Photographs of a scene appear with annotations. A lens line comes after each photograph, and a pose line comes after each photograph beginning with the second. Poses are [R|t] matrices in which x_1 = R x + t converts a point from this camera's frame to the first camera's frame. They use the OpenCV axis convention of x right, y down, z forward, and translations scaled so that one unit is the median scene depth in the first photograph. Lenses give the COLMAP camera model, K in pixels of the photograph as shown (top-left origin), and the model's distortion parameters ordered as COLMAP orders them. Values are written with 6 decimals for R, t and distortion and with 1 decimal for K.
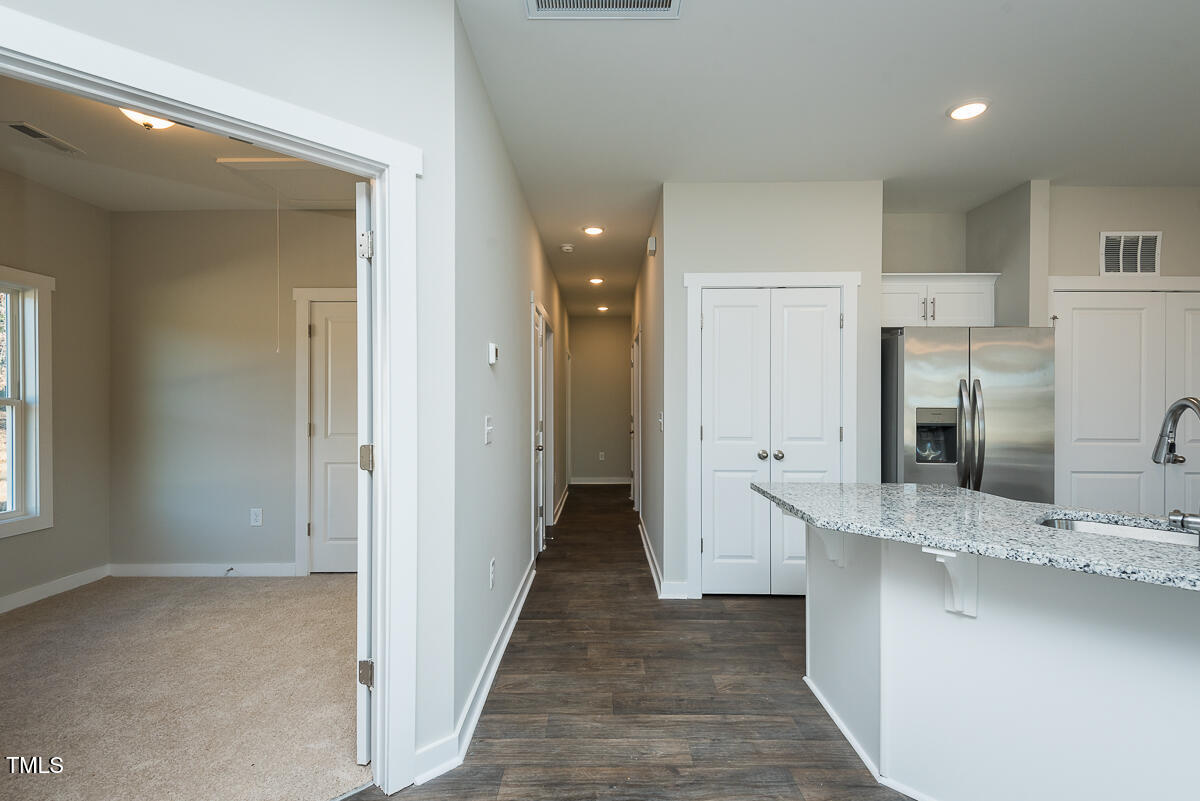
lens RADIAL K [[551.3, 0, 594.8], [0, 551.3, 400.7], [0, 0, 1]] dist [0.017663, -0.008928]
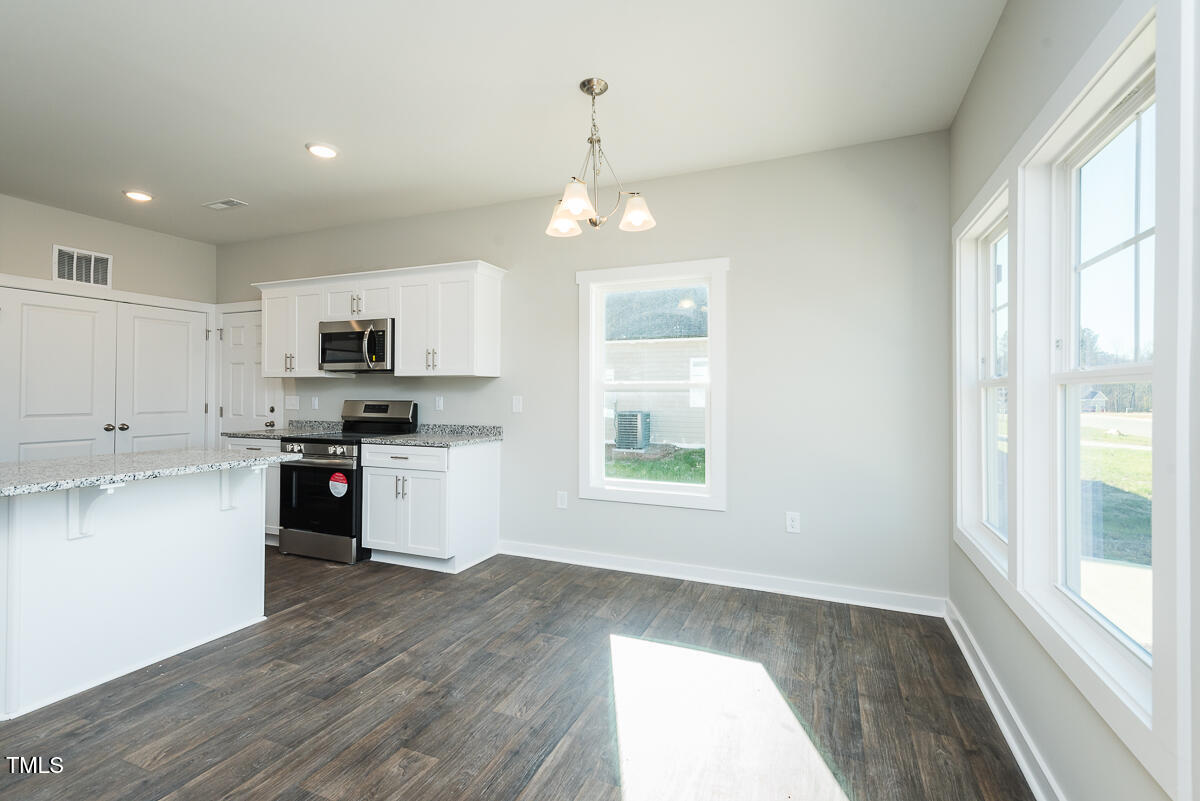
lens RADIAL K [[551.3, 0, 602.5], [0, 551.3, 380.6], [0, 0, 1]] dist [0.017663, -0.008928]
pose [[0.372982, 0.018990, 0.927644, 0.237038], [-0.009142, 0.999817, -0.016792, 0.004065], [-0.927794, -0.002217, 0.373087, -0.576656]]
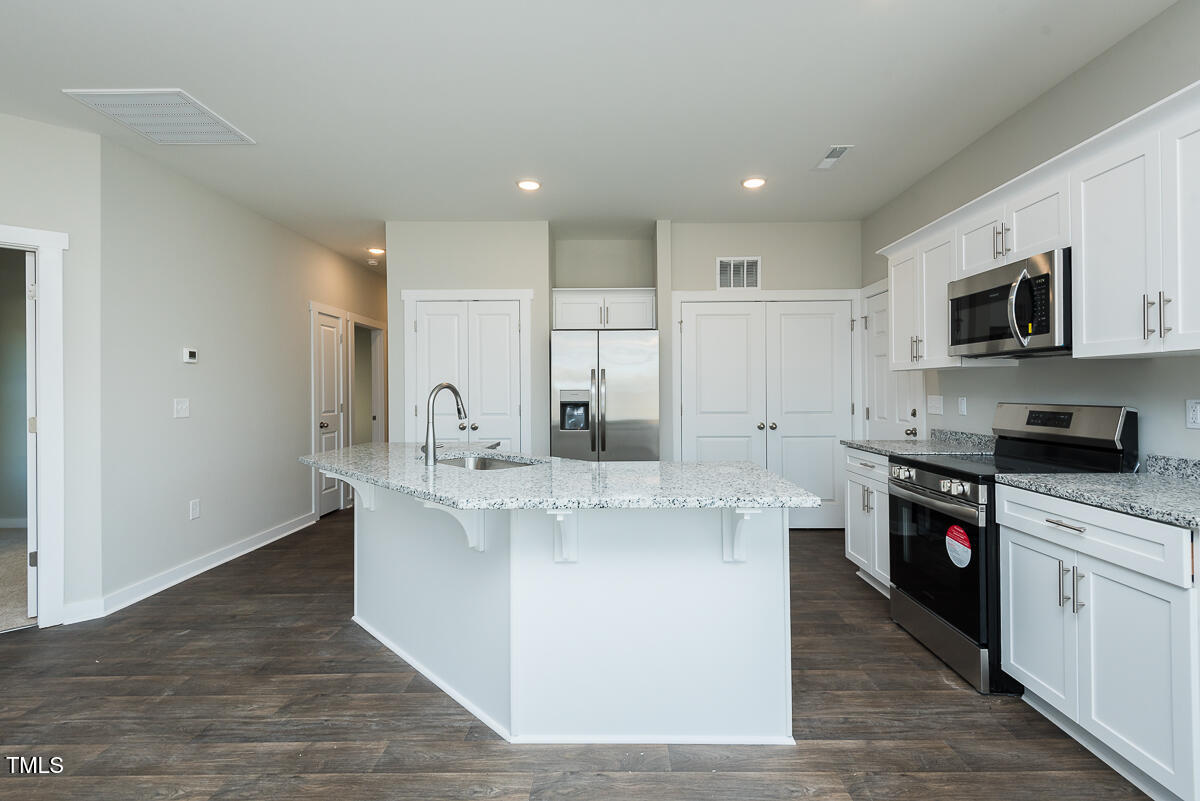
lens RADIAL K [[551.3, 0, 615.1], [0, 551.3, 387.4], [0, 0, 1]] dist [0.017663, -0.008928]
pose [[0.999891, -0.009046, 0.011663, 0.656404], [0.009030, 0.999958, 0.001485, 0.005116], [-0.011676, -0.001379, 0.999931, -0.329849]]
